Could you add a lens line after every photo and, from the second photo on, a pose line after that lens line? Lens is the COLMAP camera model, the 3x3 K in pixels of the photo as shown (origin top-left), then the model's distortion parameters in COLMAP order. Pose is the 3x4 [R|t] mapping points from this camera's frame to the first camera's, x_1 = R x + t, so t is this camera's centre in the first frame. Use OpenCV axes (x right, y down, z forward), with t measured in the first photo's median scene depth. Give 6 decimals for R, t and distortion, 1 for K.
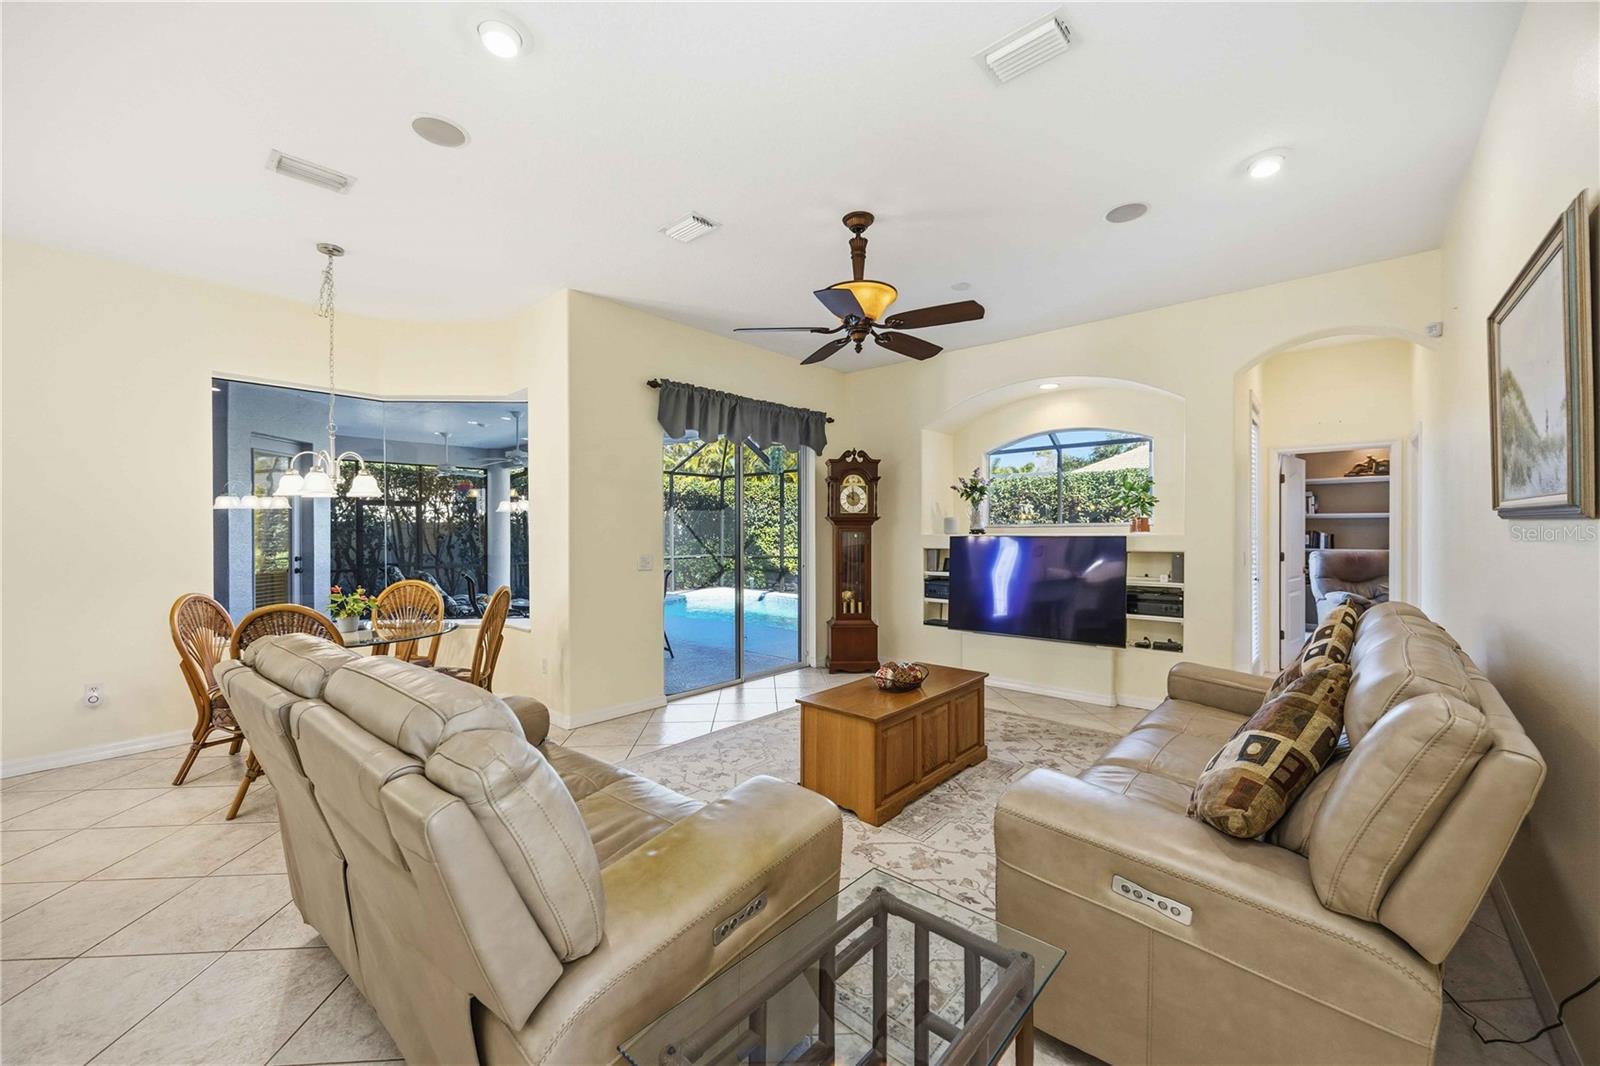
lens RADIAL K [[613.9, 0, 800.0], [0, 613.9, 532.8], [0, 0, 1]] dist [-0.006660, -0.000163]
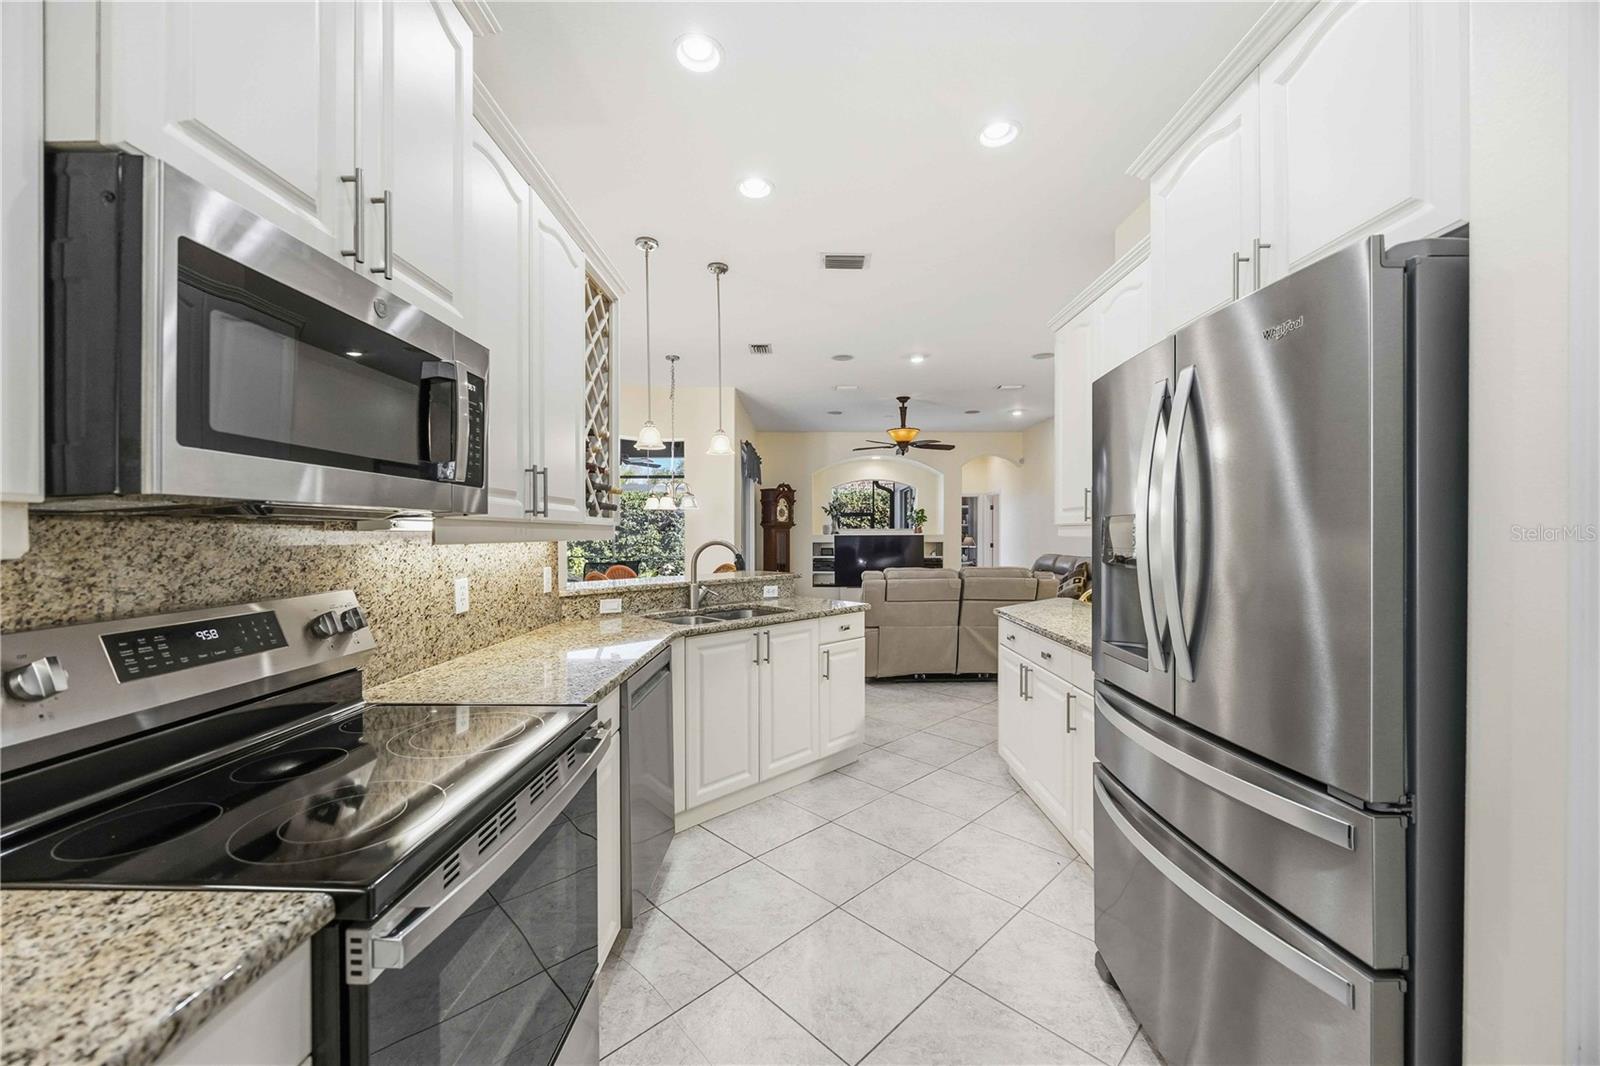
lens RADIAL K [[613.9, 0, 793.8], [0, 613.9, 534.3], [0, 0, 1]] dist [-0.006660, -0.000163]
pose [[0.758404, 0.001290, 0.651783, -0.972184], [-0.000257, 0.999999, -0.001680, 0.004582], [-0.651785, 0.001106, 0.758403, -0.275158]]
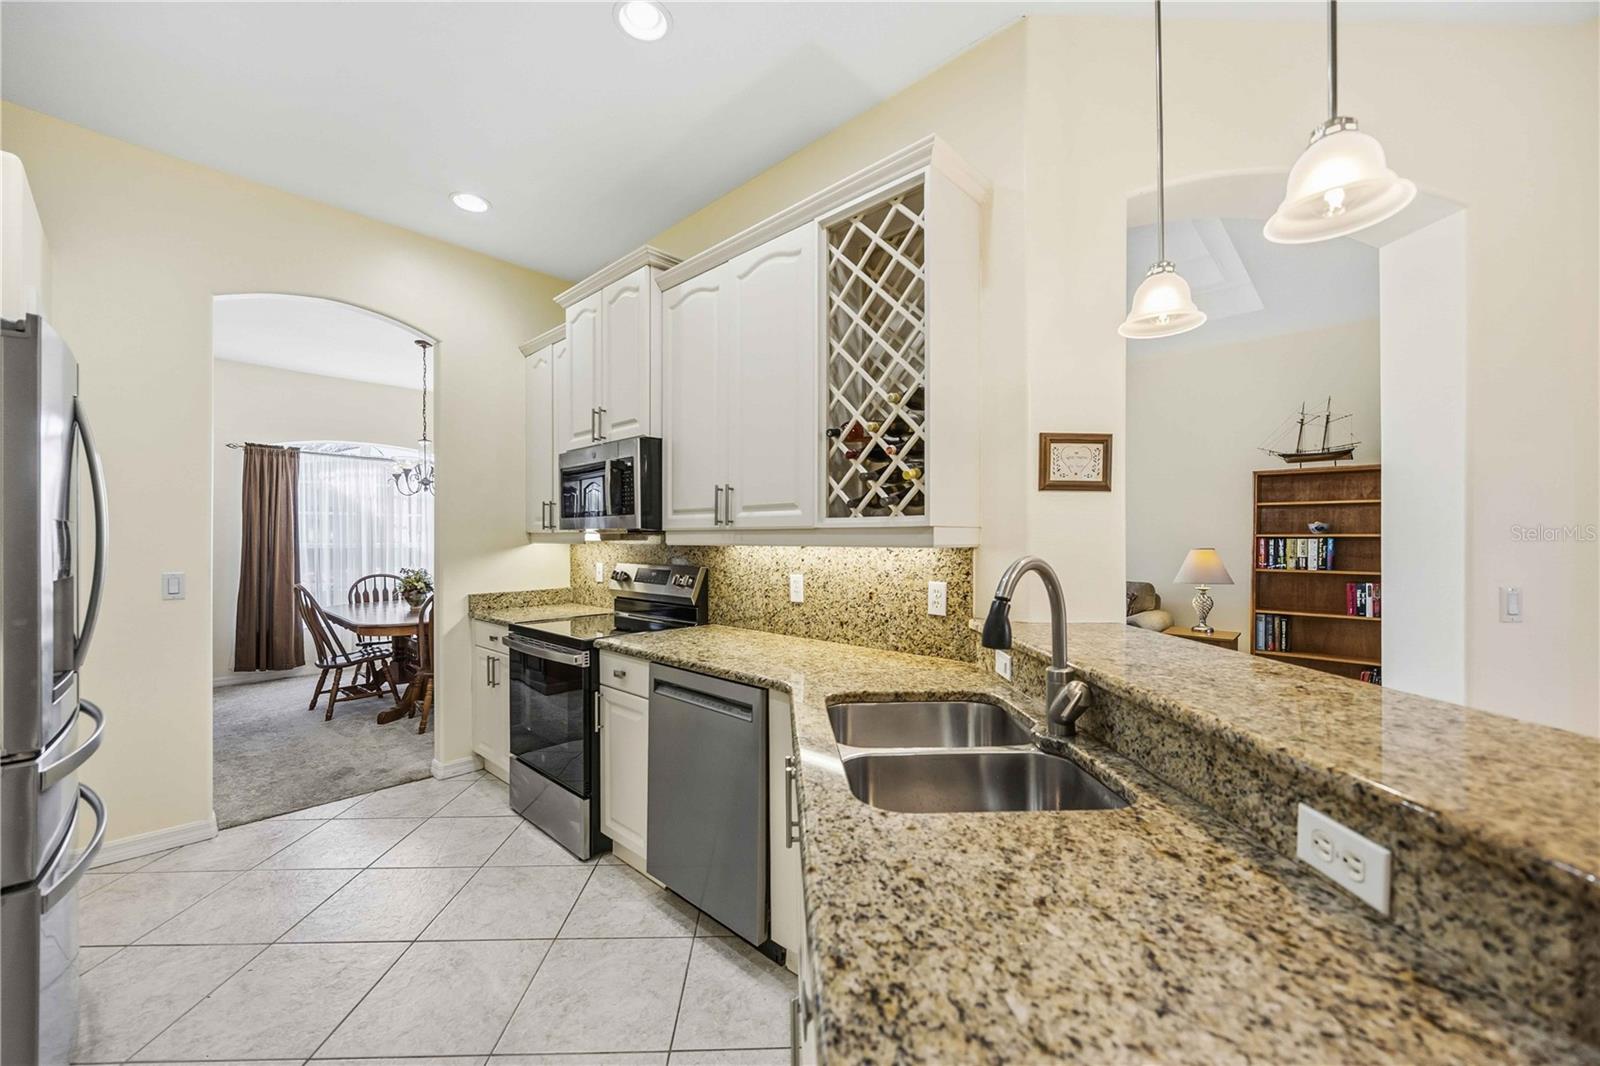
lens RADIAL K [[613.9, 0, 801.8], [0, 613.9, 539.2], [0, 0, 1]] dist [-0.006660, -0.000163]
pose [[-0.028953, 0.002534, -0.999578, -0.453003], [-0.000791, 0.999996, 0.002558, 0.002908], [0.999580, 0.000865, -0.028951, 0.127974]]
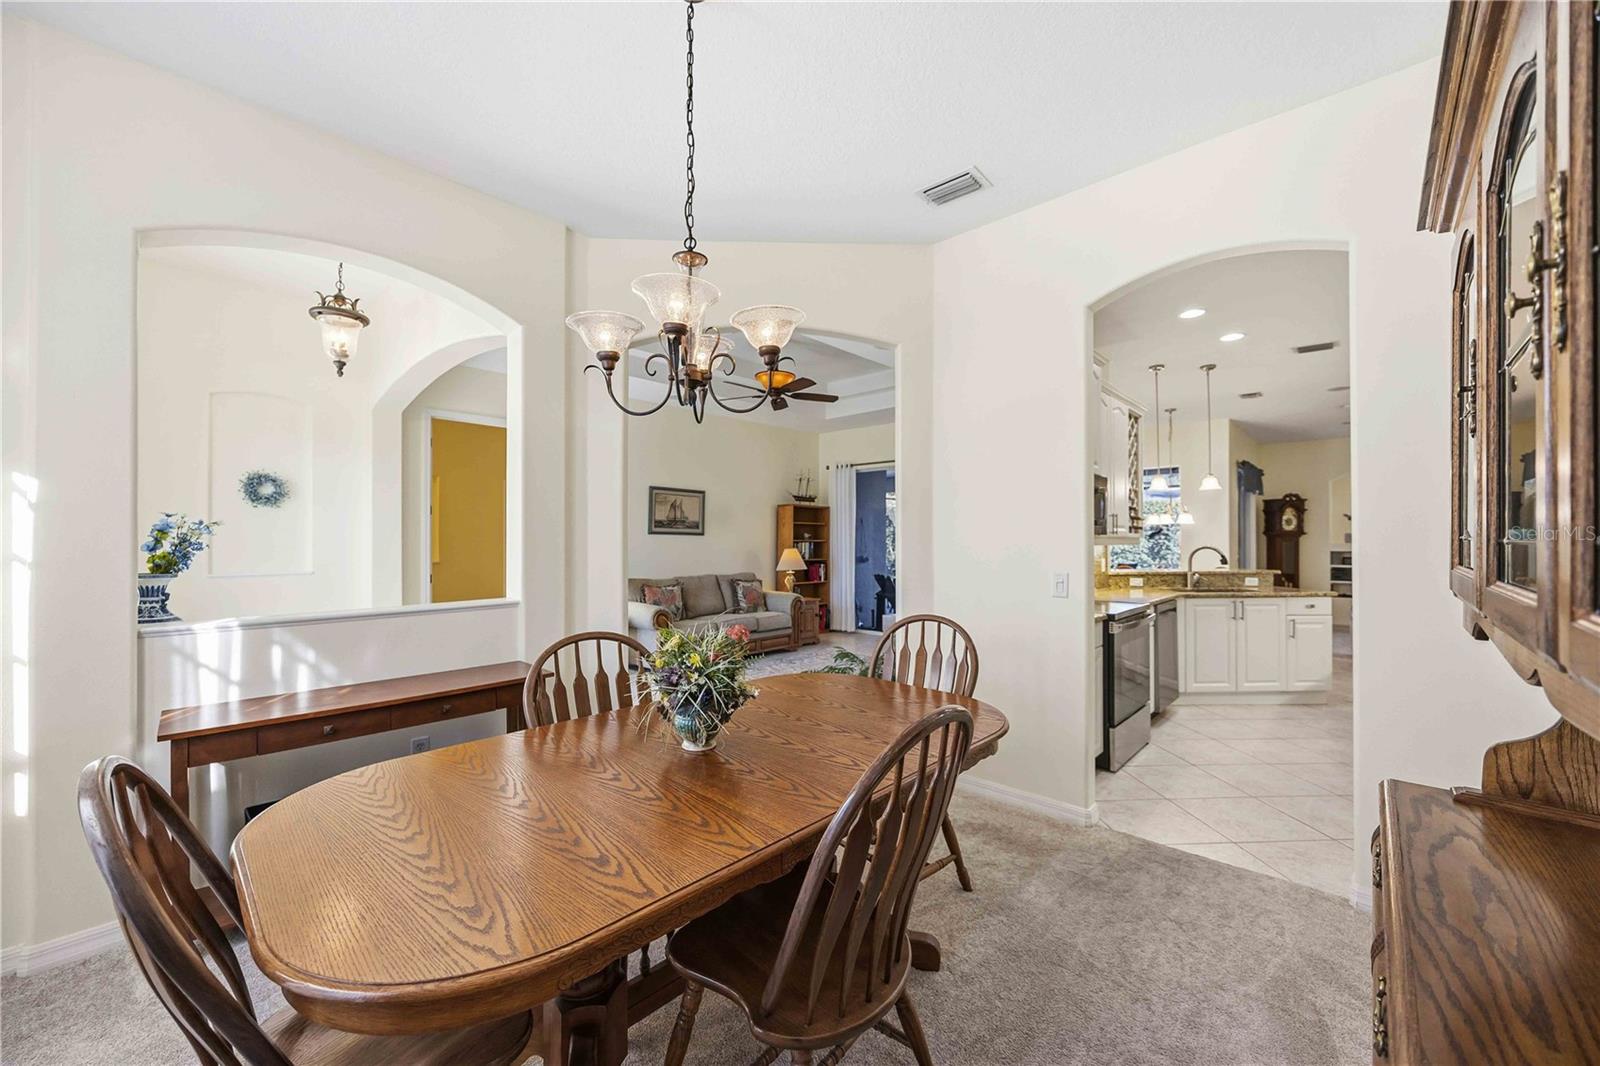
lens RADIAL K [[613.9, 0, 790.3], [0, 613.9, 540.2], [0, 0, 1]] dist [-0.006660, -0.000163]
pose [[0.999639, 0.002336, -0.026761, -1.255798], [-0.002480, 0.999983, -0.005352, 0.006693], [0.026748, 0.005416, 0.999628, -0.732377]]
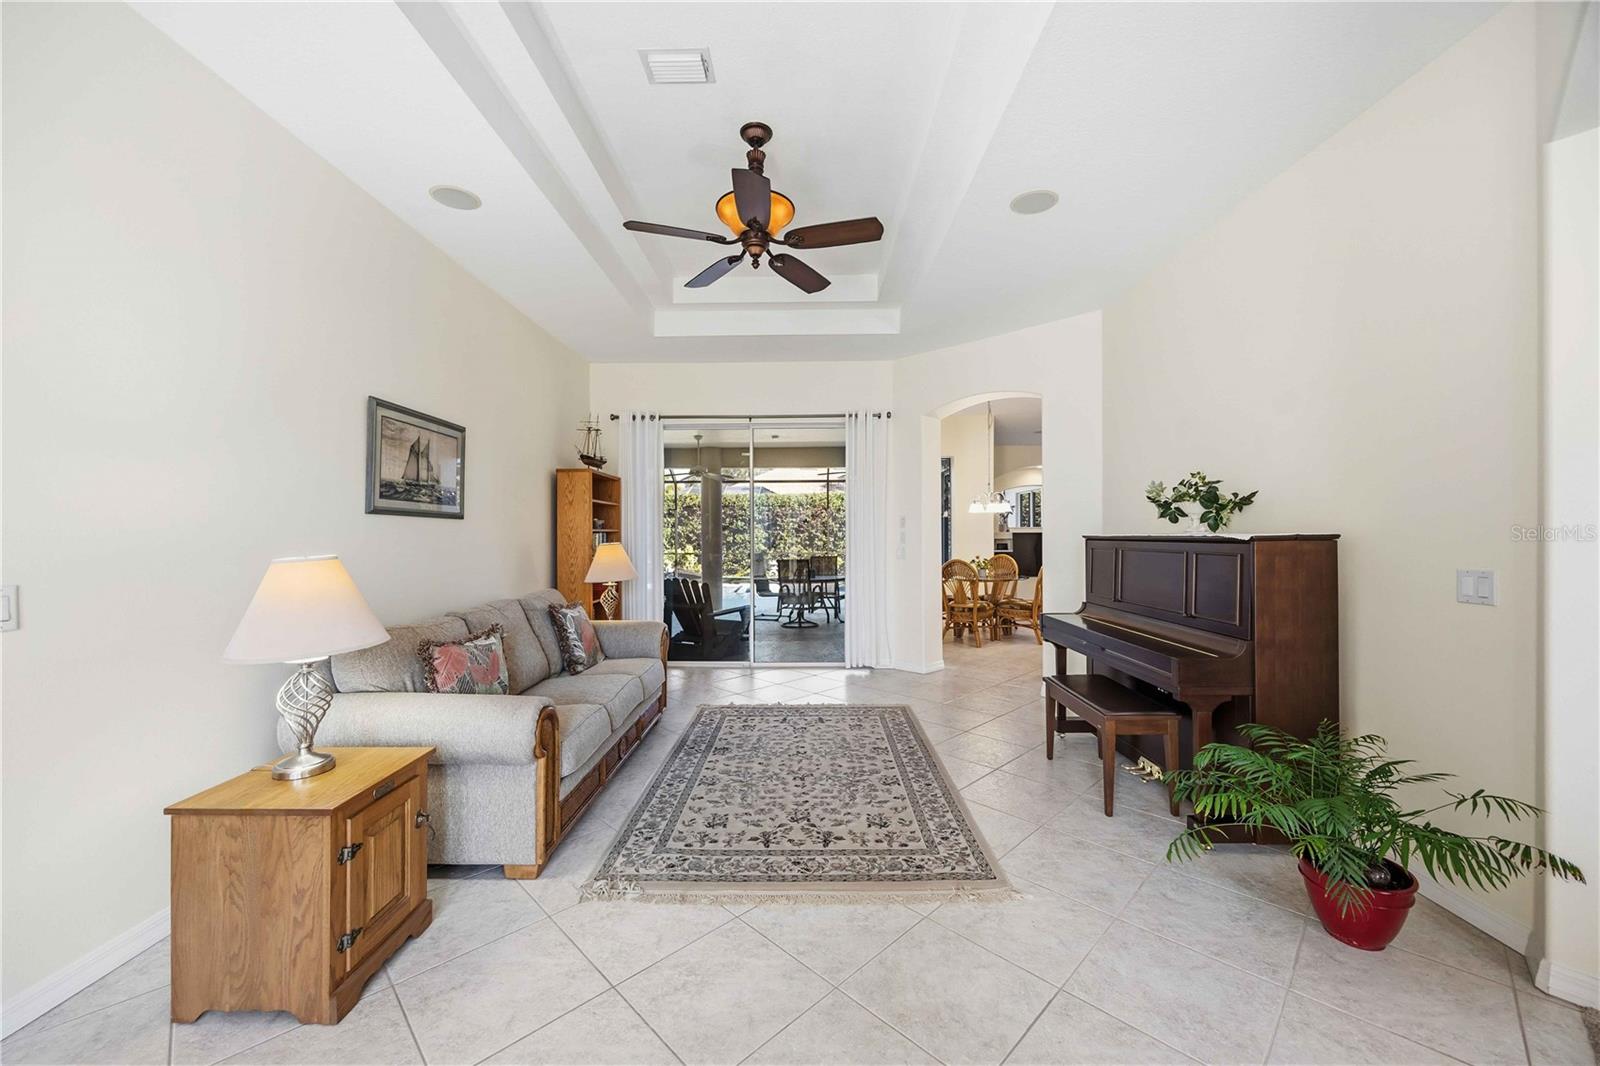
lens RADIAL K [[613.9, 0, 803.1], [0, 613.9, 530.7], [0, 0, 1]] dist [-0.006660, -0.000163]
pose [[0.744199, 0.001424, 0.667956, -1.639581], [0.004284, 0.999967, -0.006904, 0.007238], [-0.667944, 0.008000, 0.744168, -0.121531]]
